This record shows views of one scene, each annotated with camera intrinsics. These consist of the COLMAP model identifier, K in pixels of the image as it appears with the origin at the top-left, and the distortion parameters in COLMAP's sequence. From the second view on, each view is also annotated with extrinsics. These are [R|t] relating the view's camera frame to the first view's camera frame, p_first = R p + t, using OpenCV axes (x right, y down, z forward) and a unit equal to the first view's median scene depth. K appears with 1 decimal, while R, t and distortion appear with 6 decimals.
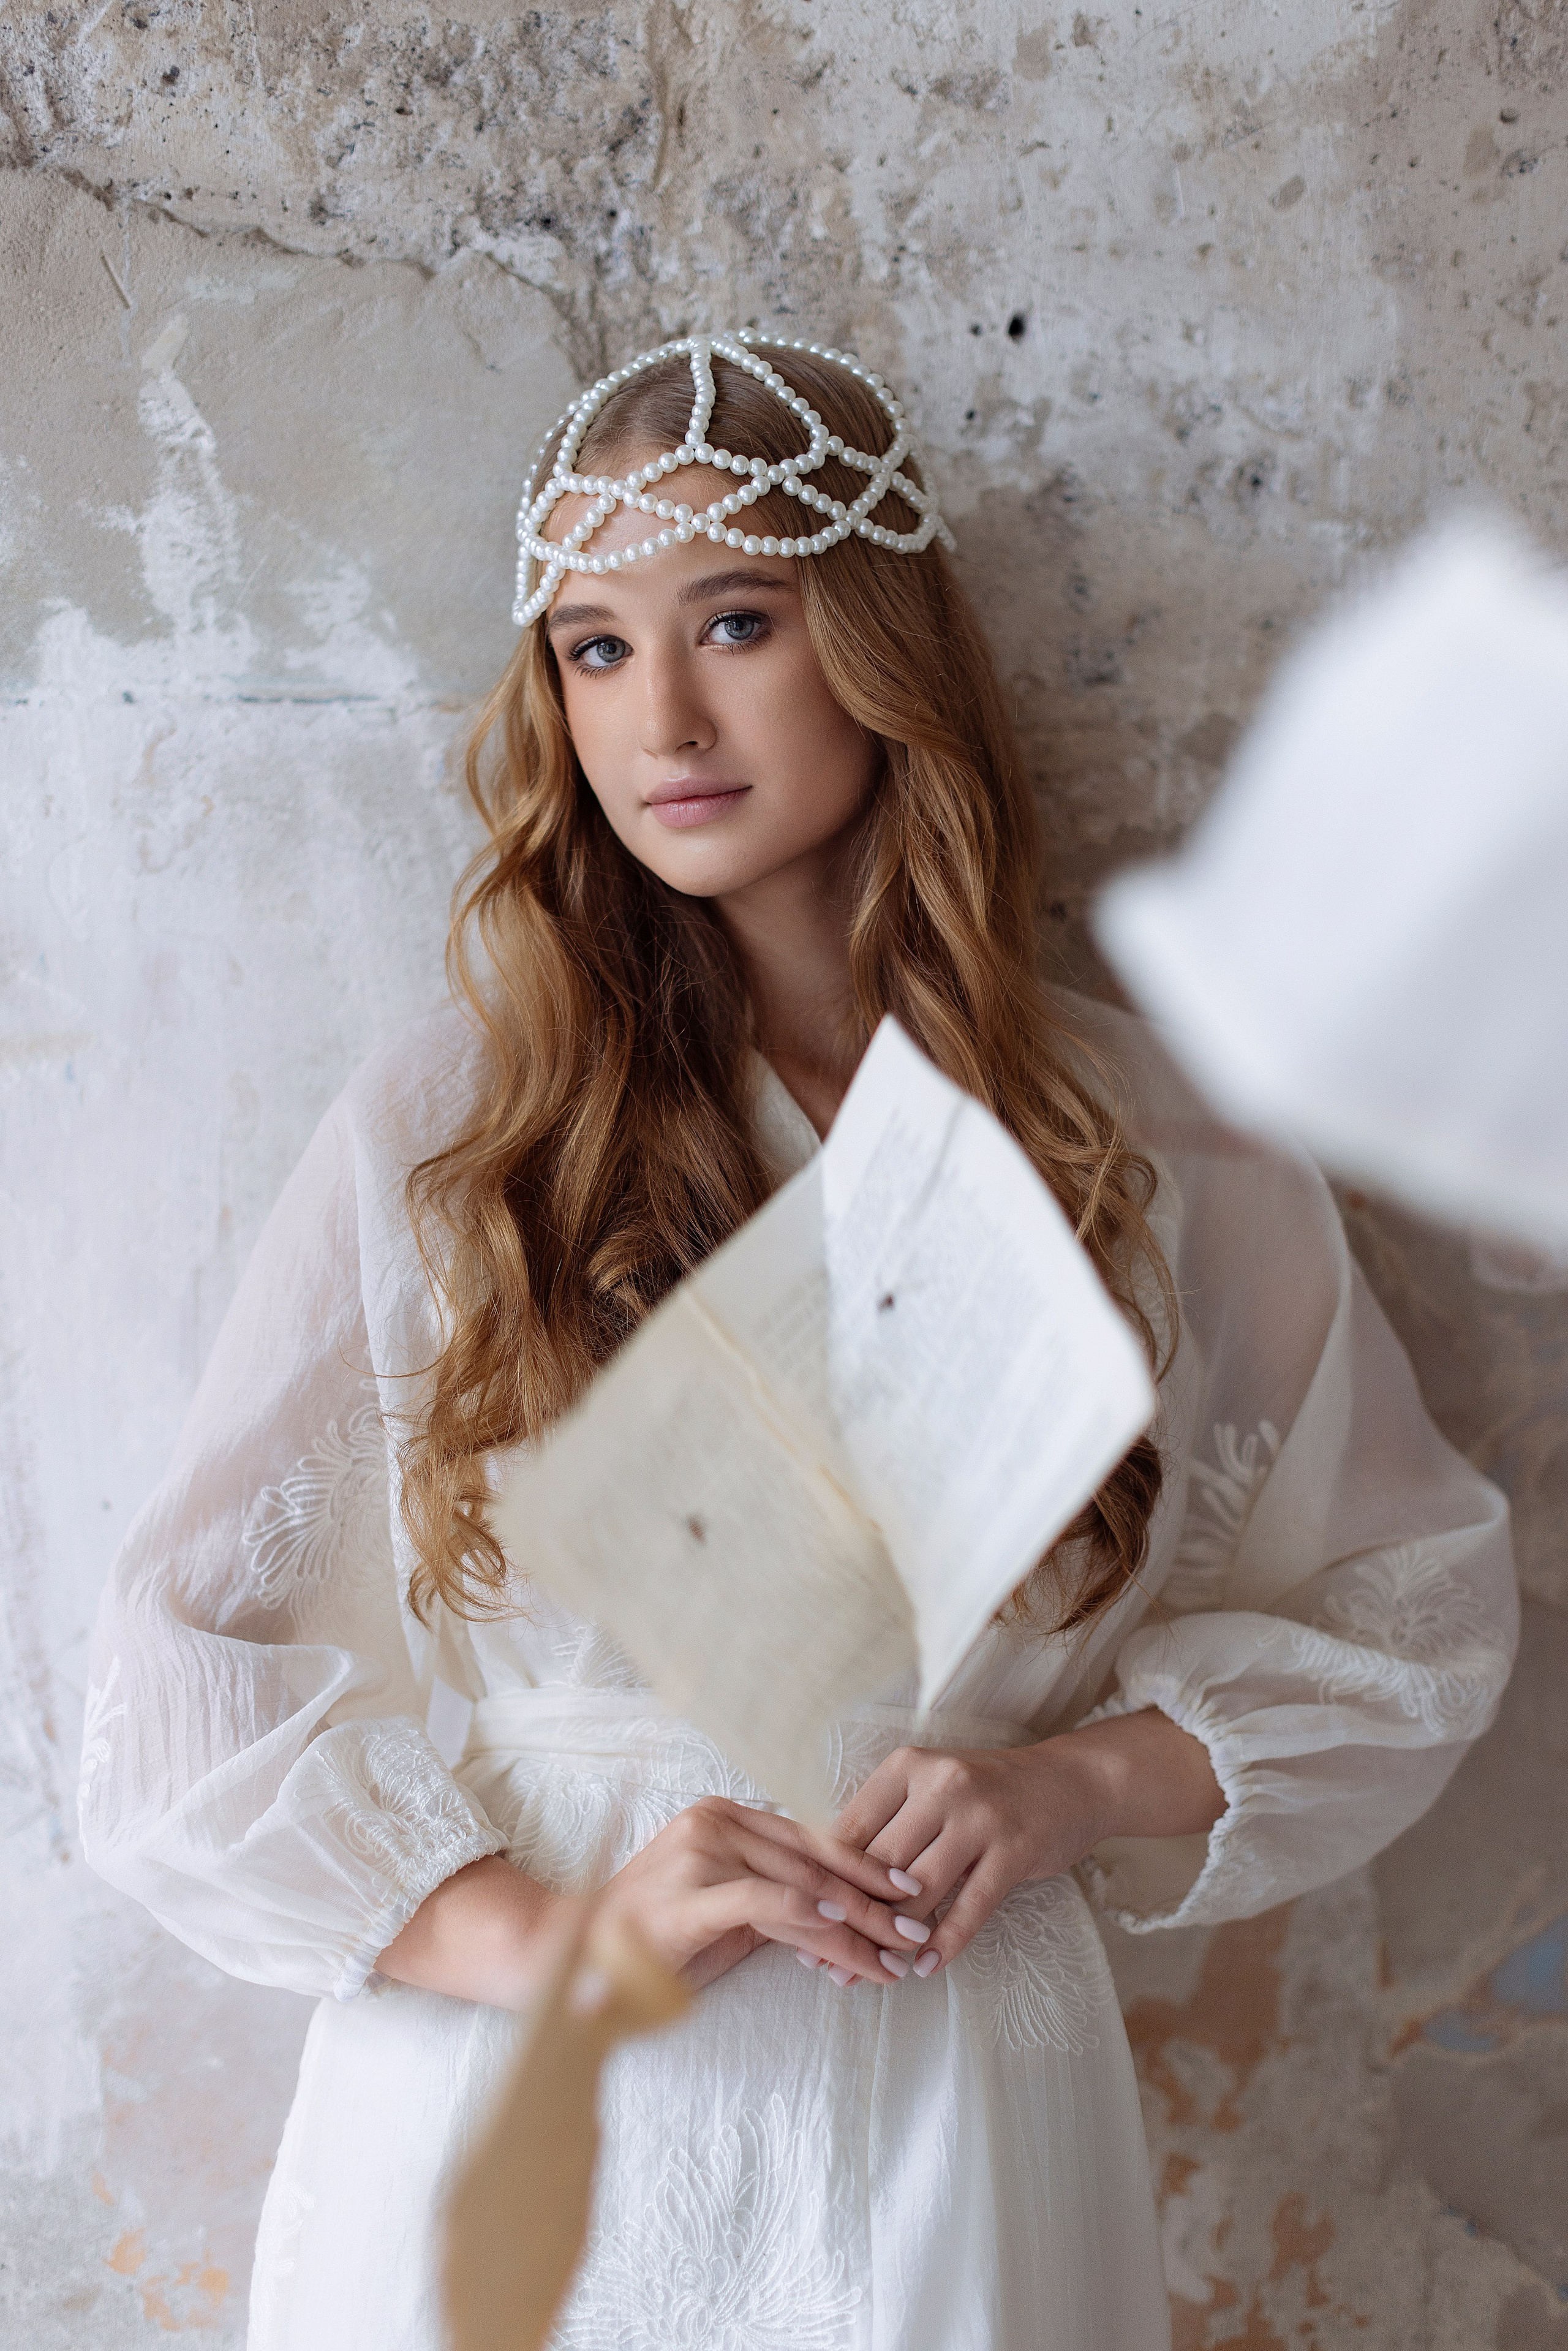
lens RADIAL K [[3440.2, 0, 776.3], [0, 3440.2, 1181.2], [0, 0, 1]] dist [0.004189, 0.000000]
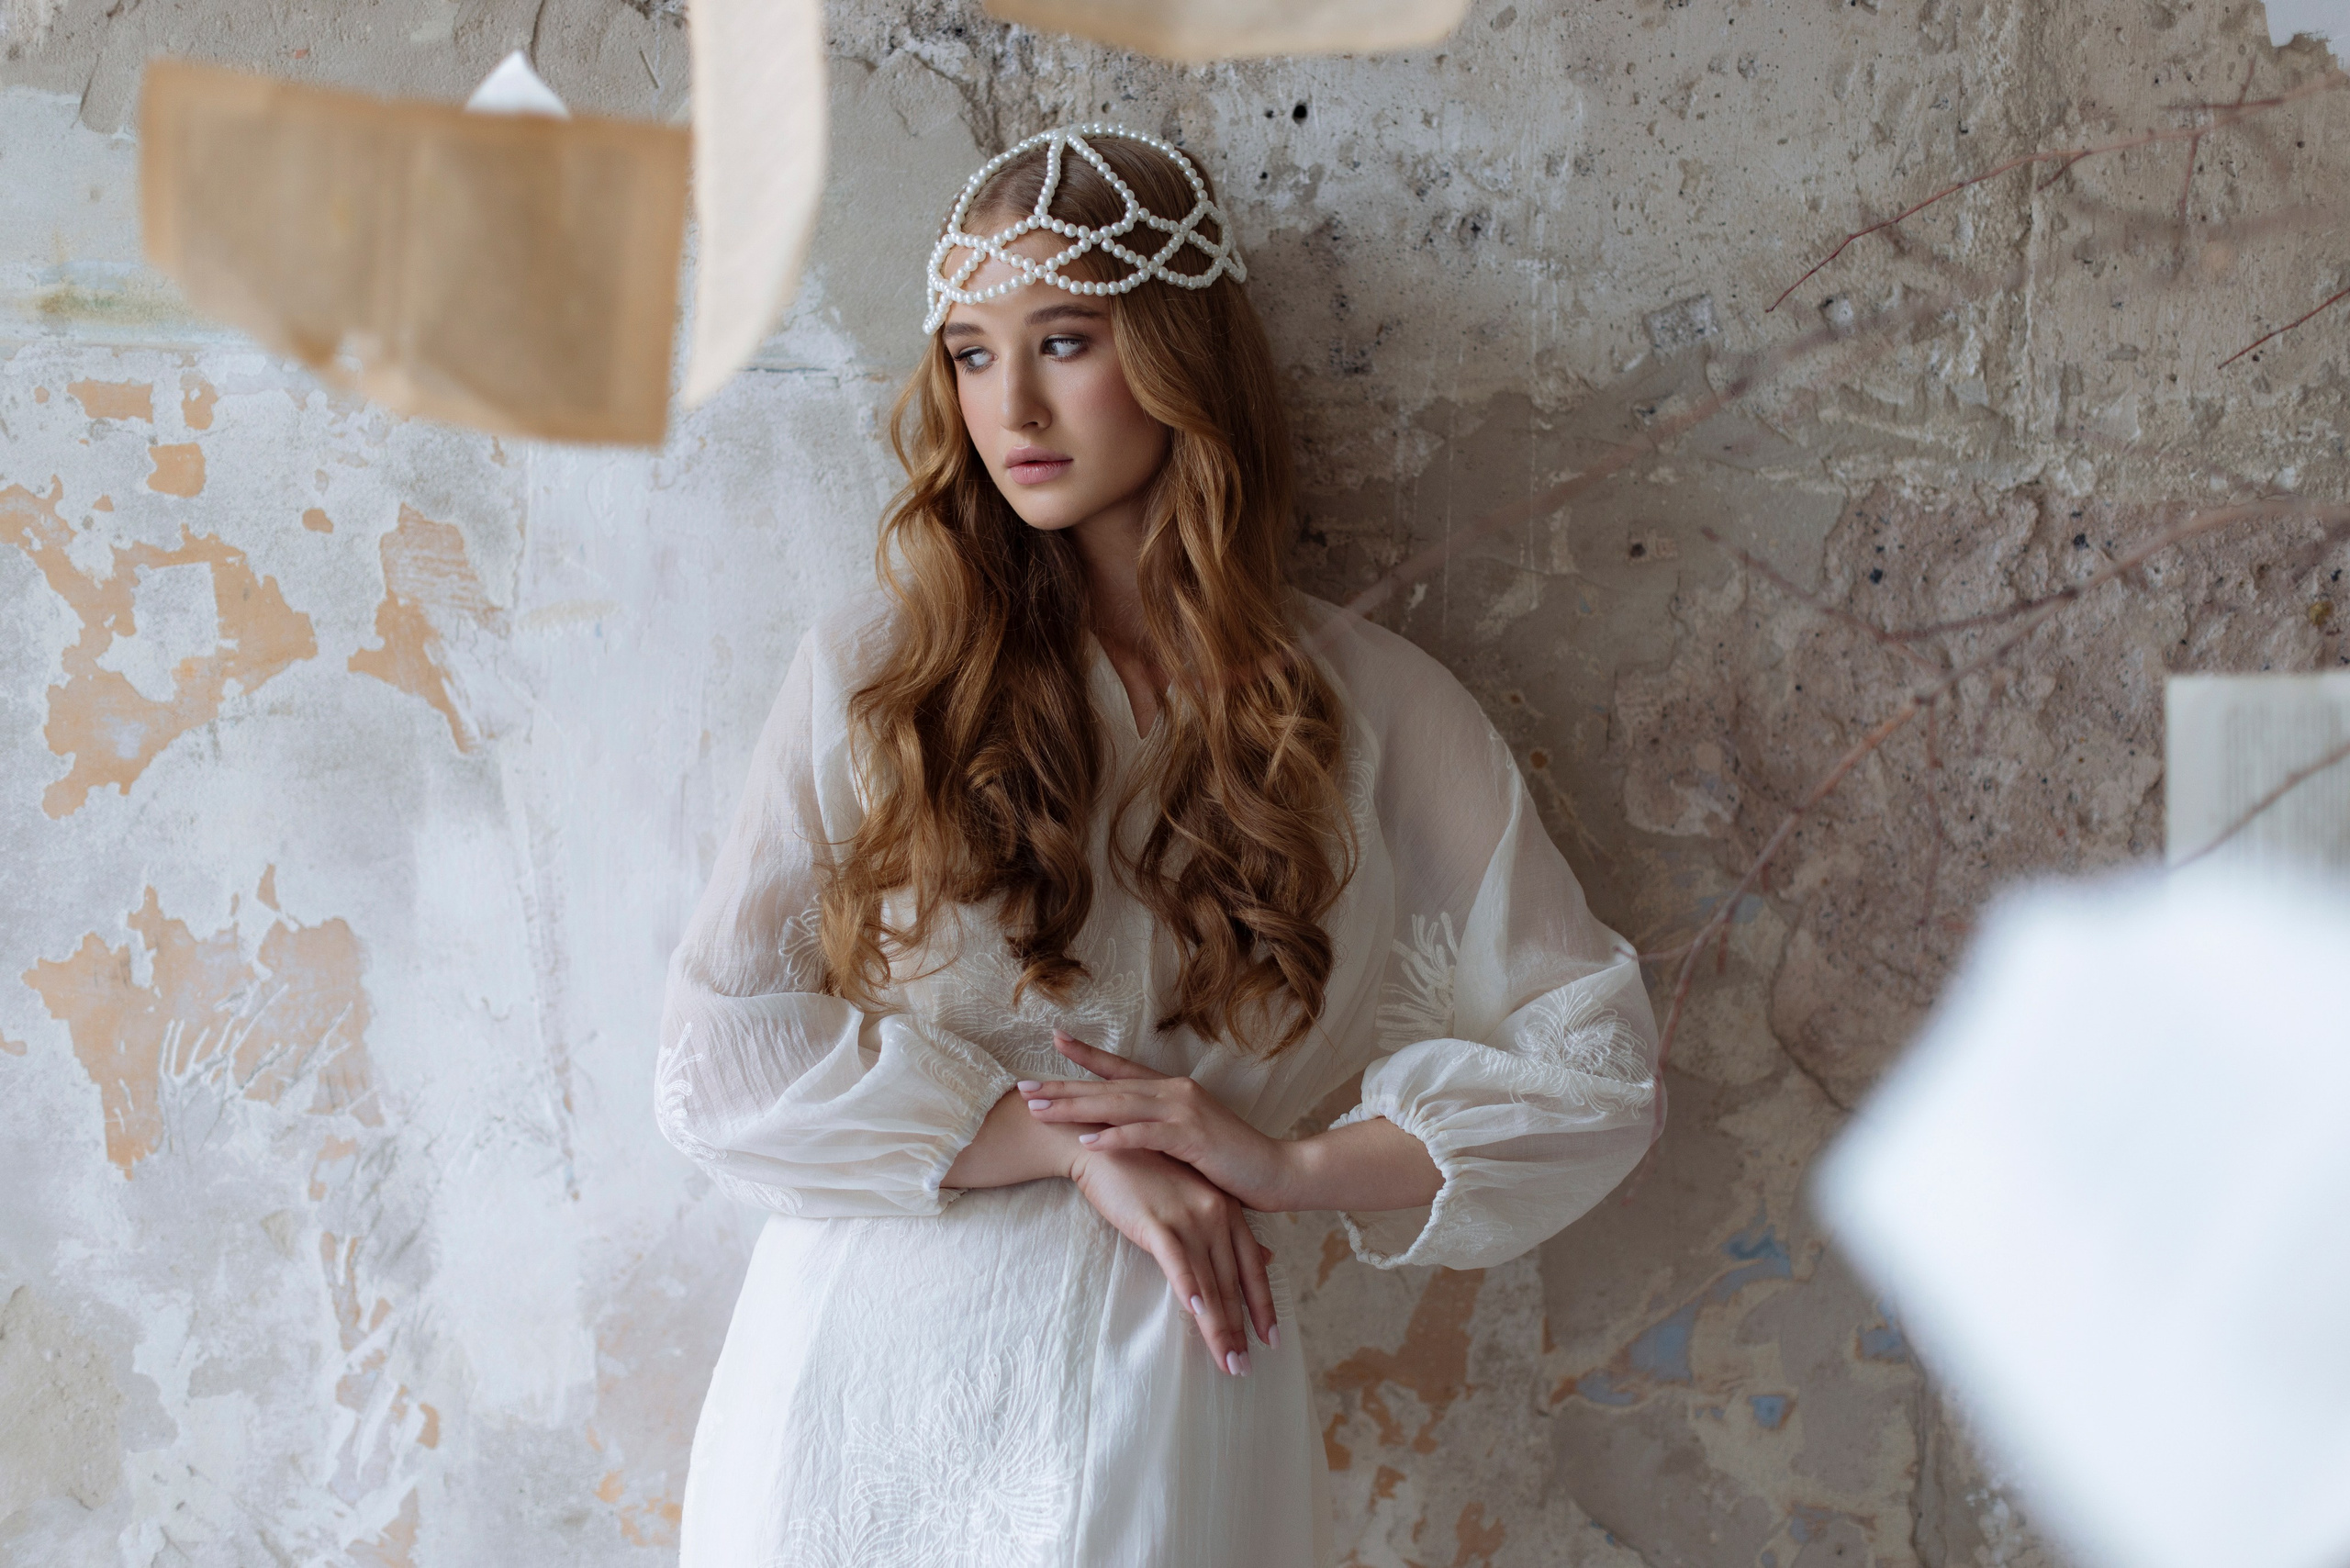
lens RADIAL K [[3439.0, 0, 1146.2], [0, 3439.0, 801.6], [0, 0, 1]] dist [0.004189, 0.000000]
pose [[0.996286, 0.039958, -0.076275, 0.124200], [-0.039678, 0.999199, 0.005183, 0.021563], [0.076421, -0.002137, 0.997073, -0.371712]]
